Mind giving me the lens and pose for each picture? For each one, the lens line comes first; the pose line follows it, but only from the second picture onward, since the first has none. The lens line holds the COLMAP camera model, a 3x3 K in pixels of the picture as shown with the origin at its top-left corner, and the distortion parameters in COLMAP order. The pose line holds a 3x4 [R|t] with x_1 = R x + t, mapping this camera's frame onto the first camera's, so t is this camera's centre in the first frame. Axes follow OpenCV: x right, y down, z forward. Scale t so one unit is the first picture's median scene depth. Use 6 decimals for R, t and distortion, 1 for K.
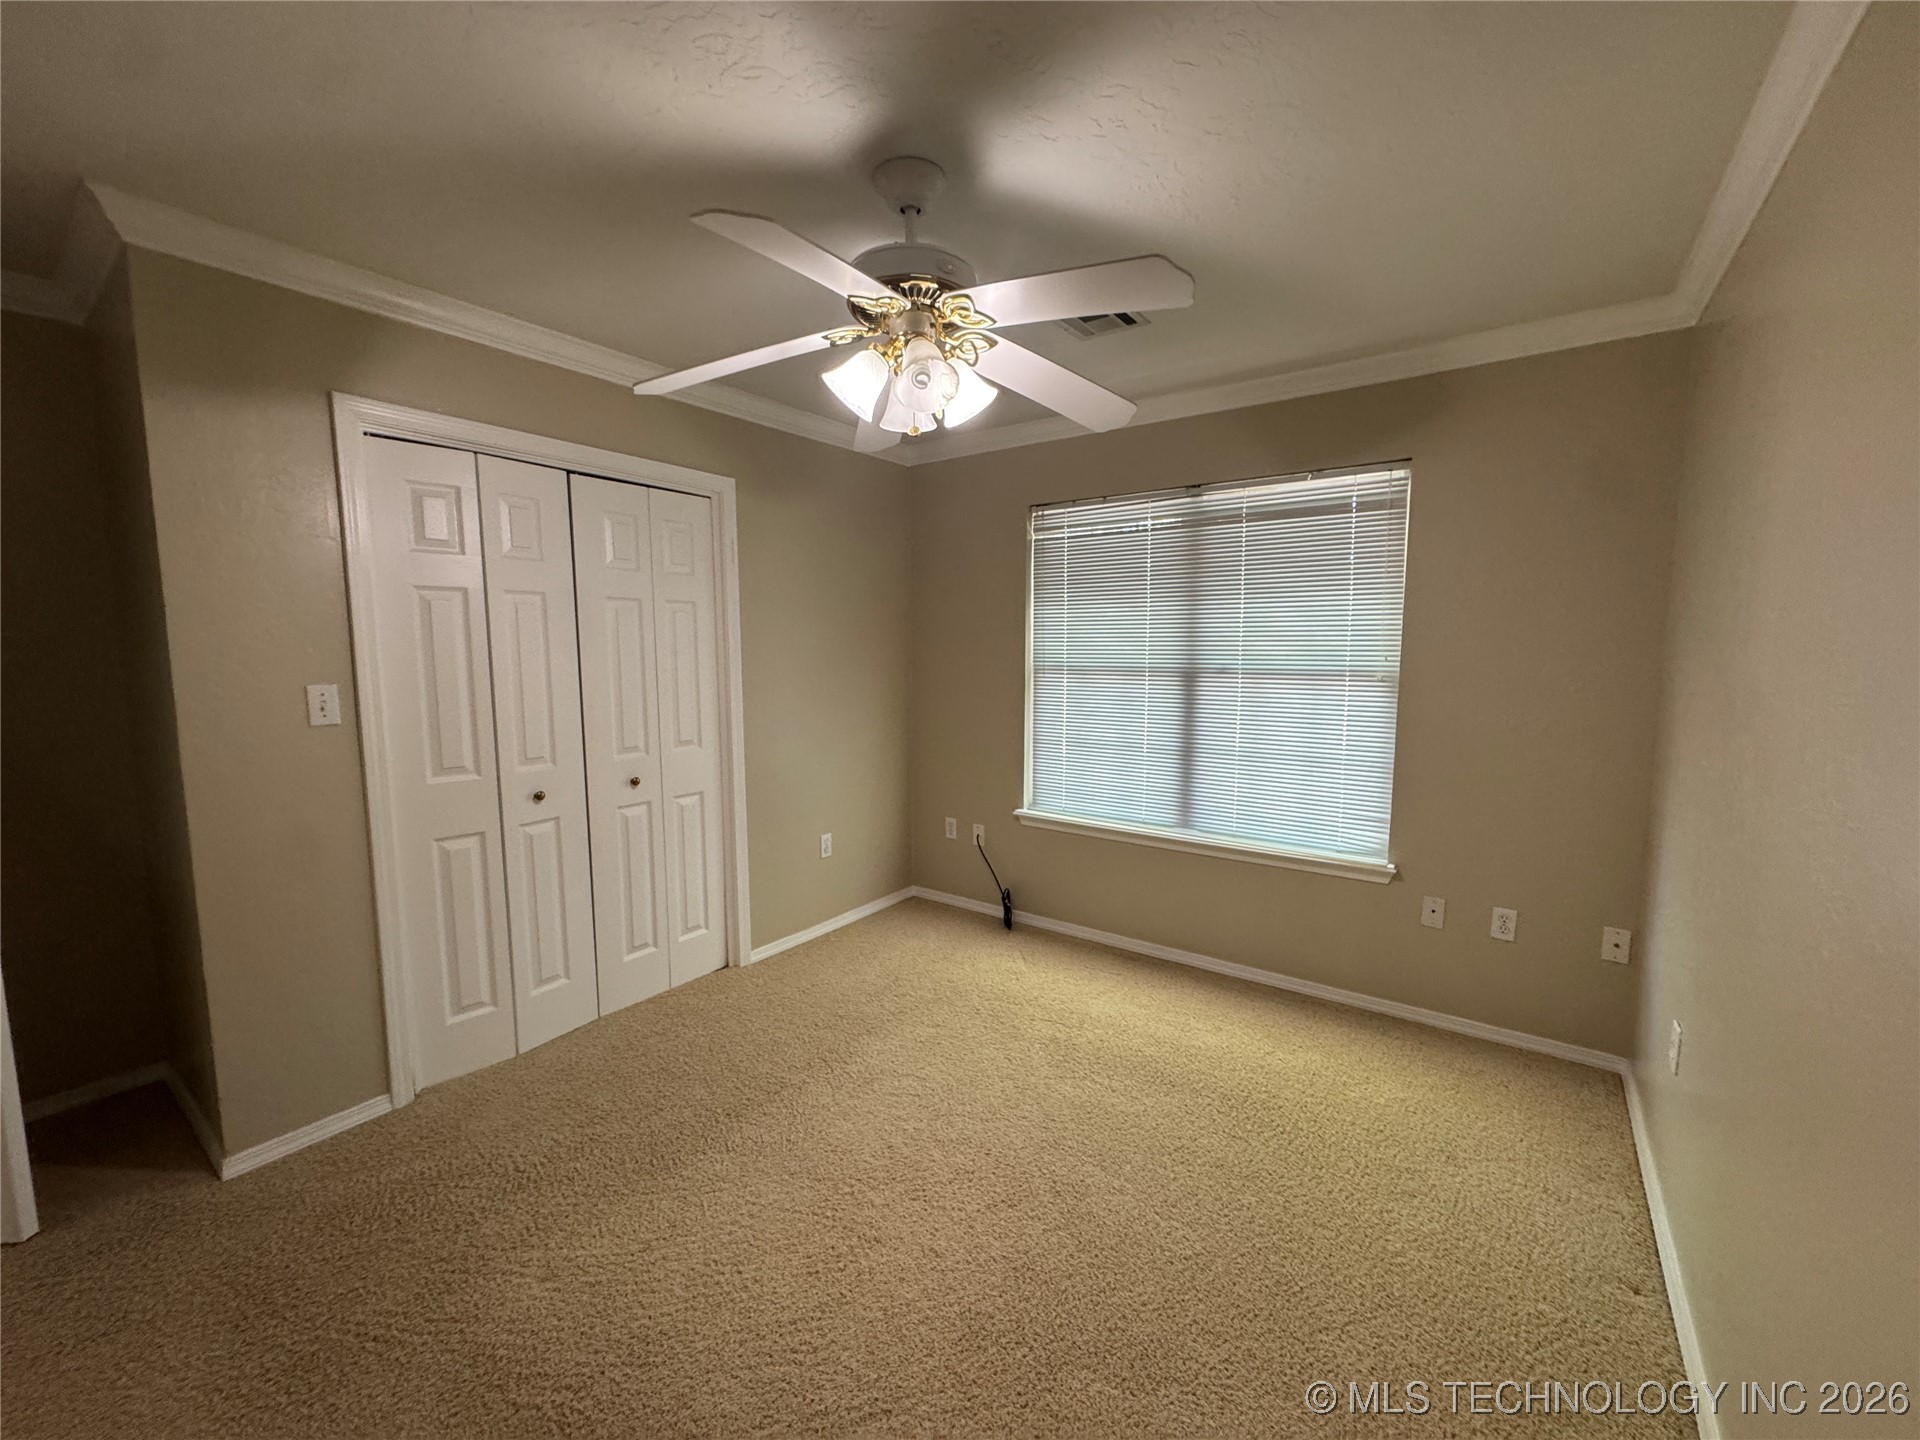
lens RADIAL K [[762.3, 0, 952.0], [0, 762.3, 726.3], [0, 0, 1]] dist [-0.003162, -0.000421]
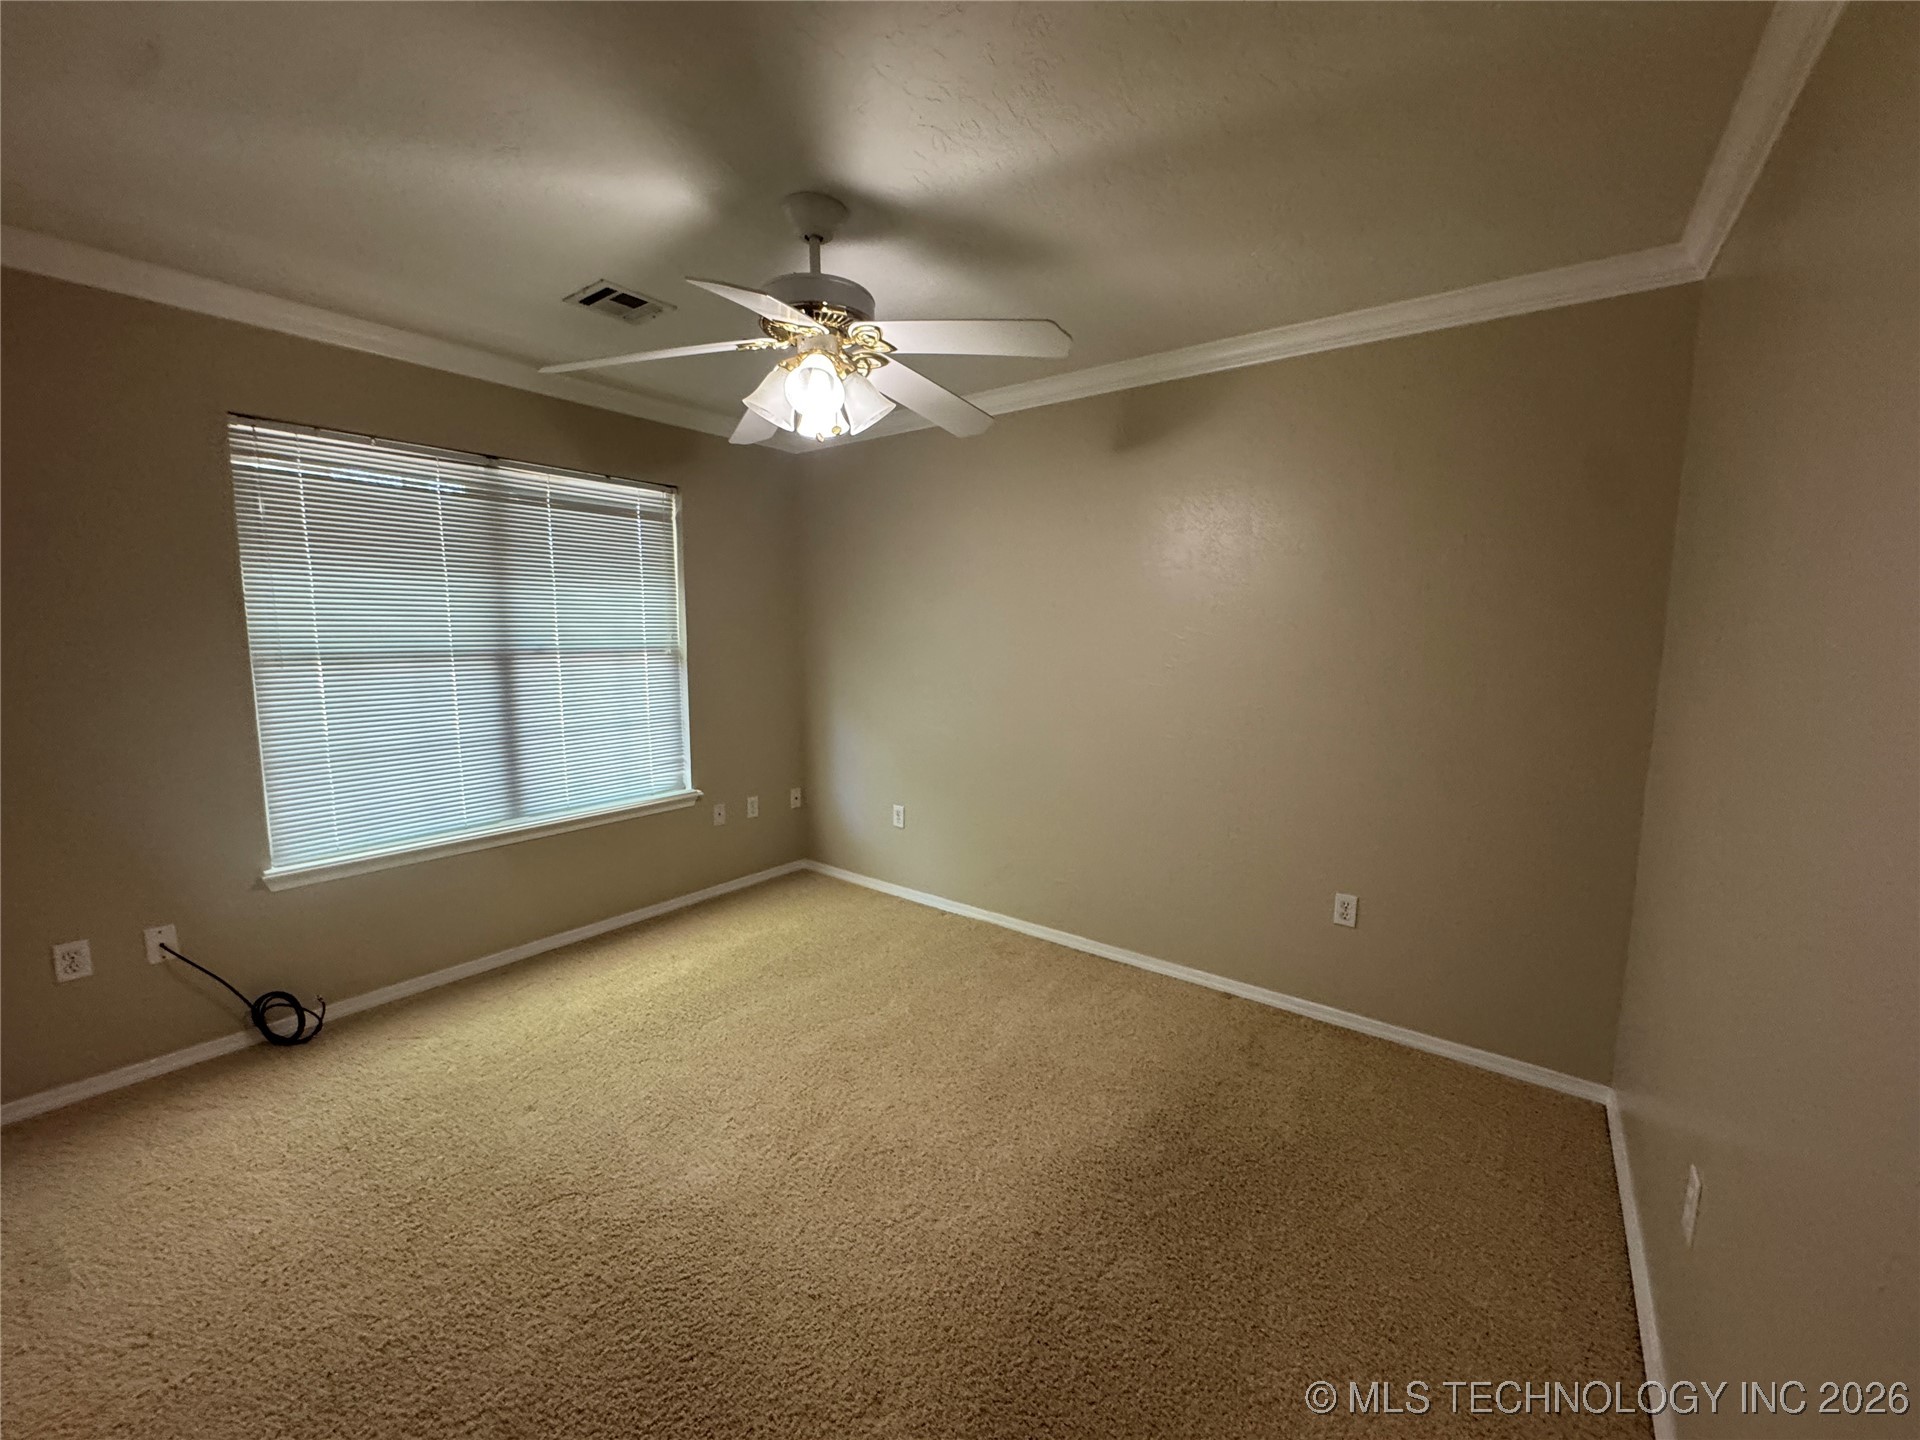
lens RADIAL K [[762.3, 0, 942.8], [0, 762.3, 724.4], [0, 0, 1]] dist [-0.003162, -0.000421]
pose [[0.024553, -0.126727, 0.991634, -0.637704], [0.097795, 0.987480, 0.123774, -0.049791], [-0.994904, 0.093938, 0.036639, 0.438591]]
